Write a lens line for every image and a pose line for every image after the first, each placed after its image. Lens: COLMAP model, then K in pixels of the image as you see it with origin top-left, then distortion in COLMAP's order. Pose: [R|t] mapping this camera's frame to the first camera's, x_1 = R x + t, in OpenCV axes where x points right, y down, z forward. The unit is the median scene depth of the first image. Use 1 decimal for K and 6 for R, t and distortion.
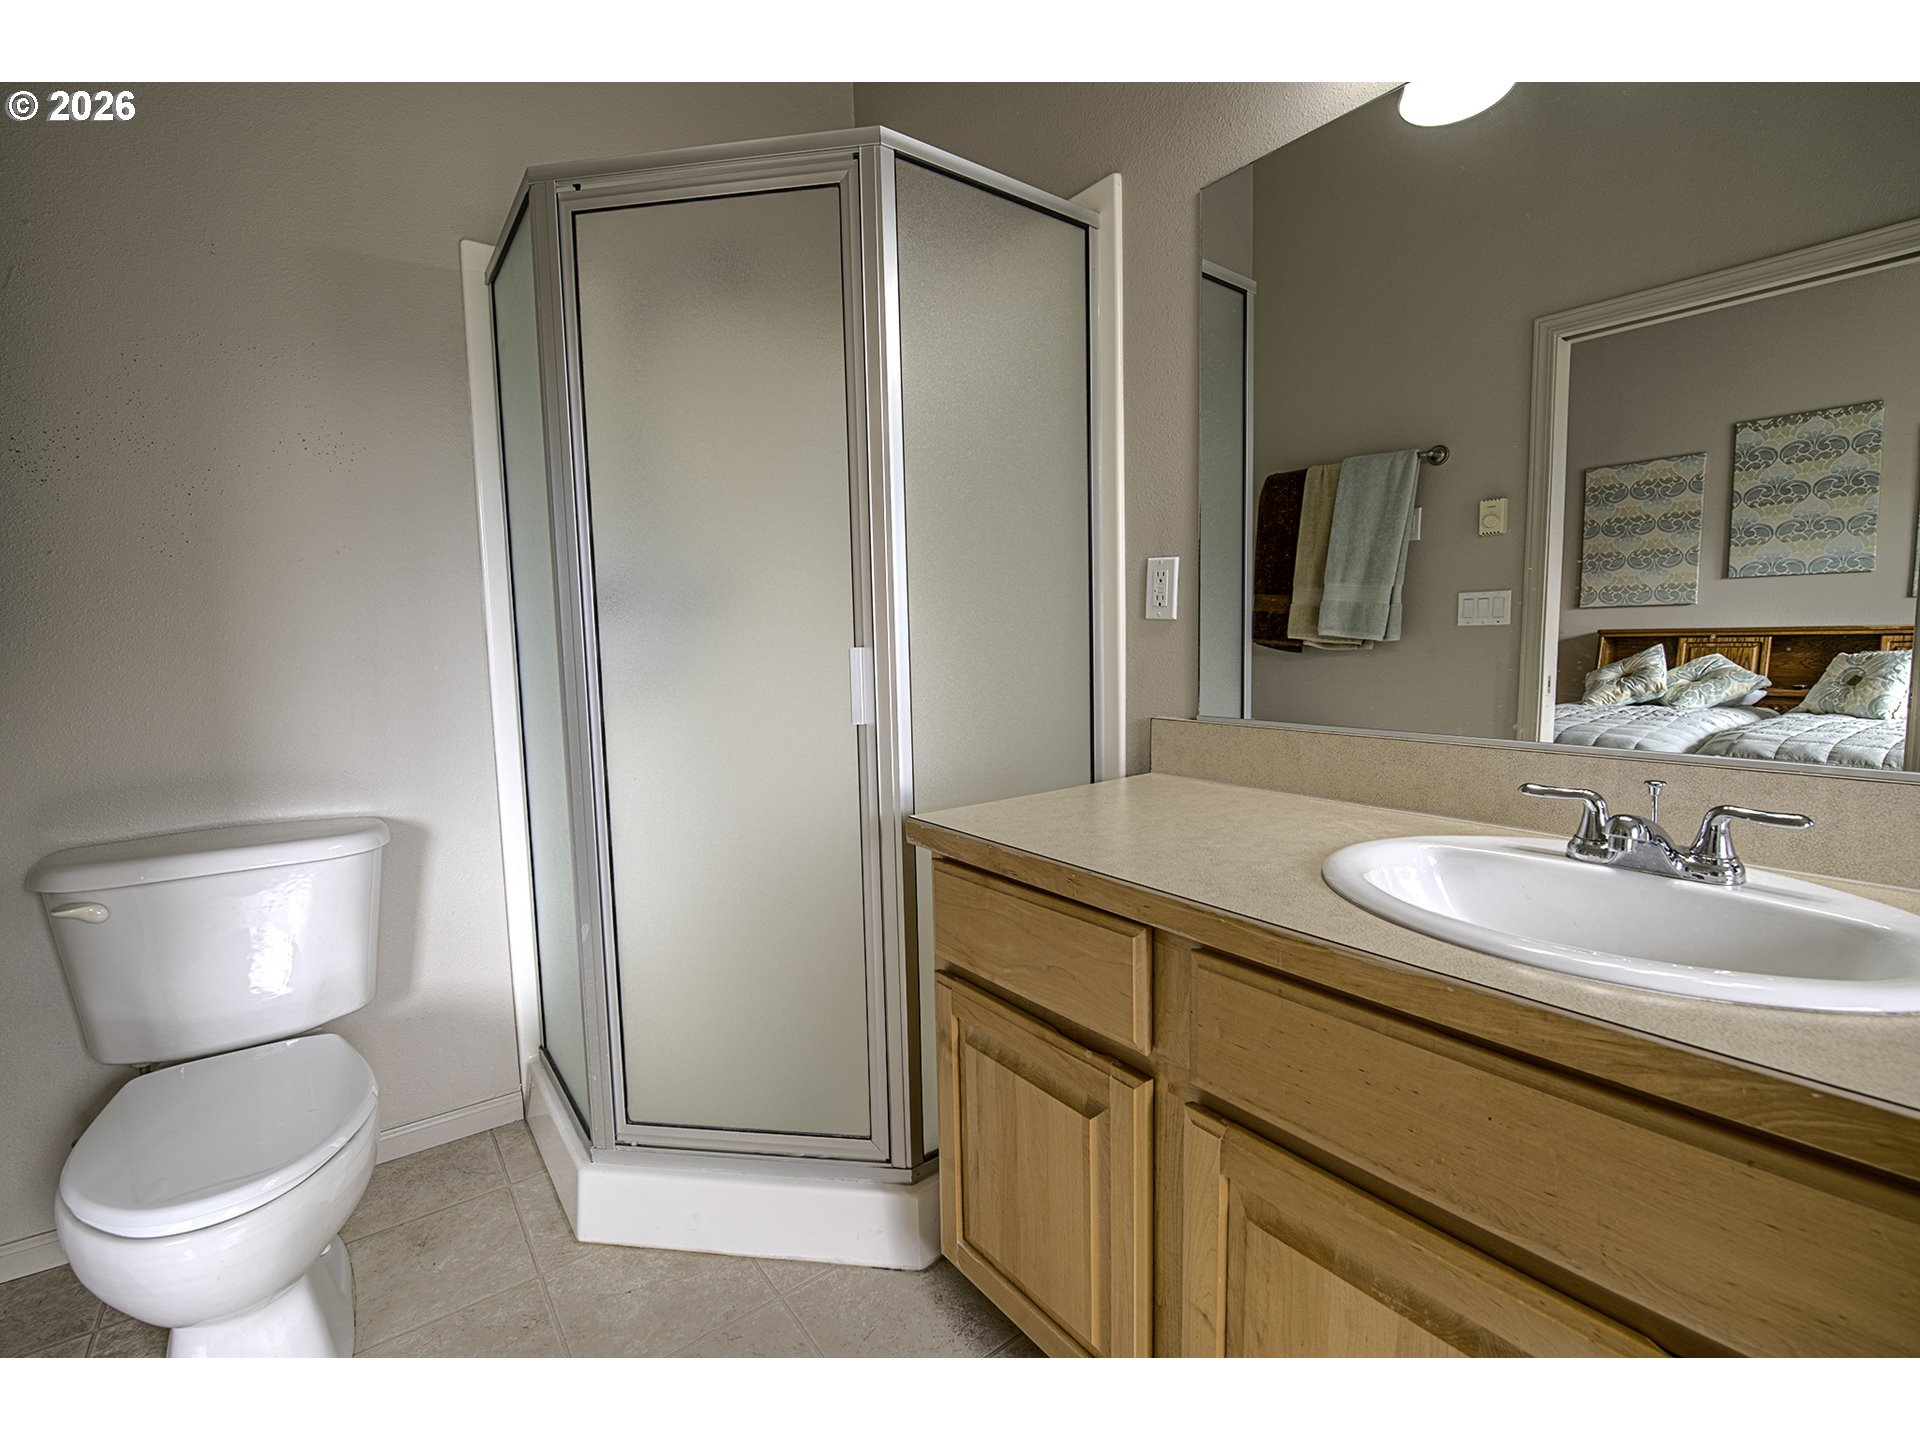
lens RADIAL K [[839.4, 0, 959.0], [0, 839.4, 713.2], [0, 0, 1]] dist [-0.010104, -0.001056]
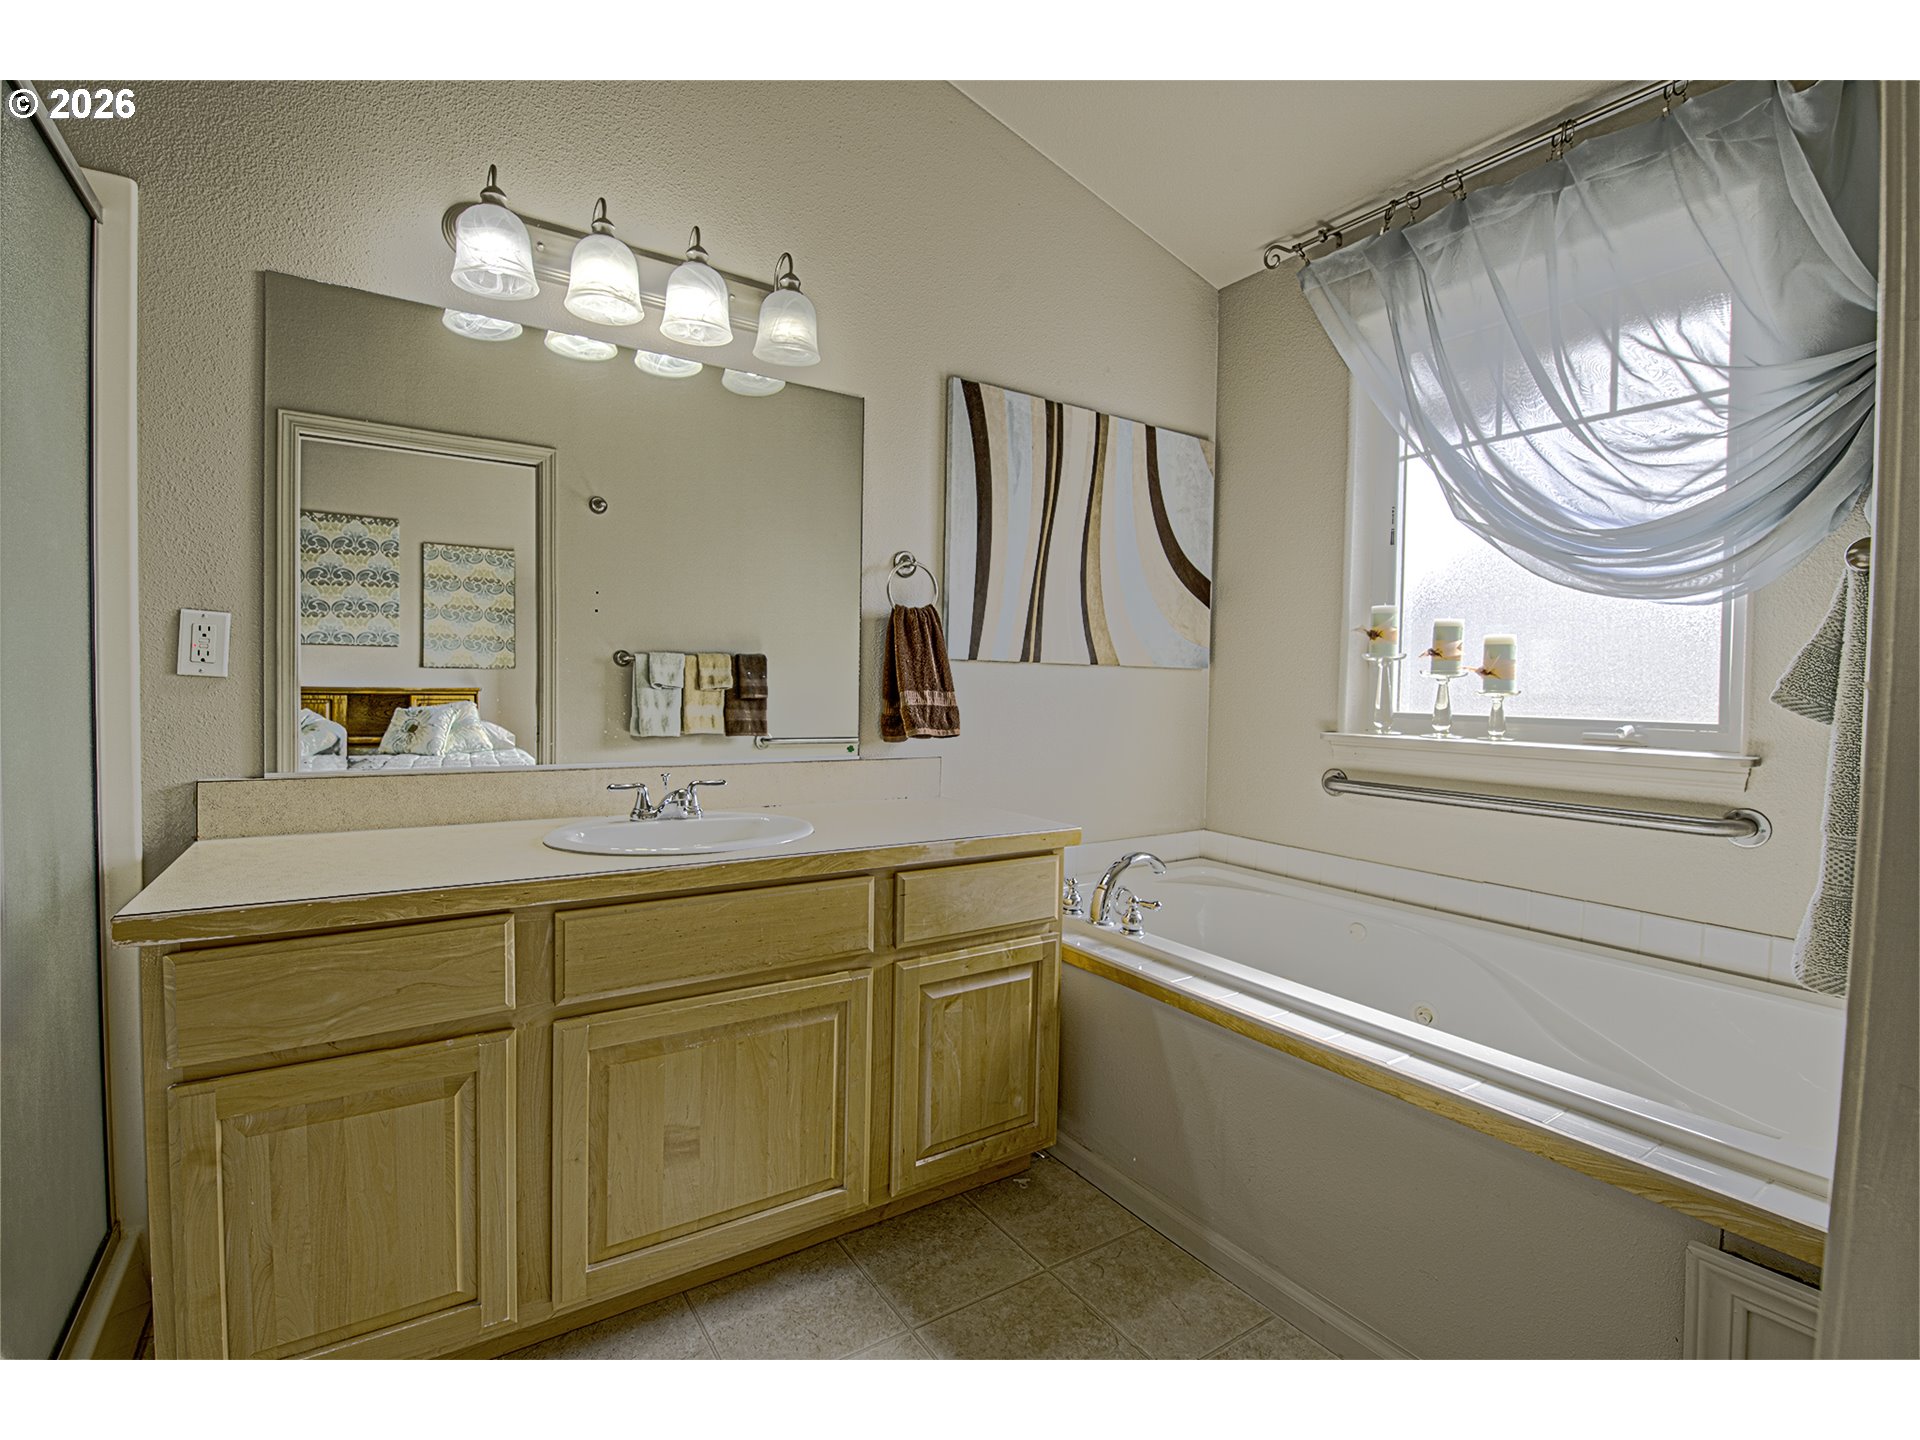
lens RADIAL K [[890.8, 0, 959.2], [0, 890.8, 719.5], [0, 0, 1]] dist [-0.001269, -0.000152]
pose [[0.046041, -0.015288, 0.998823, -0.308996], [0.073543, 0.997221, 0.011874, -0.005582], [-0.996229, 0.072909, 0.047038, 0.048447]]
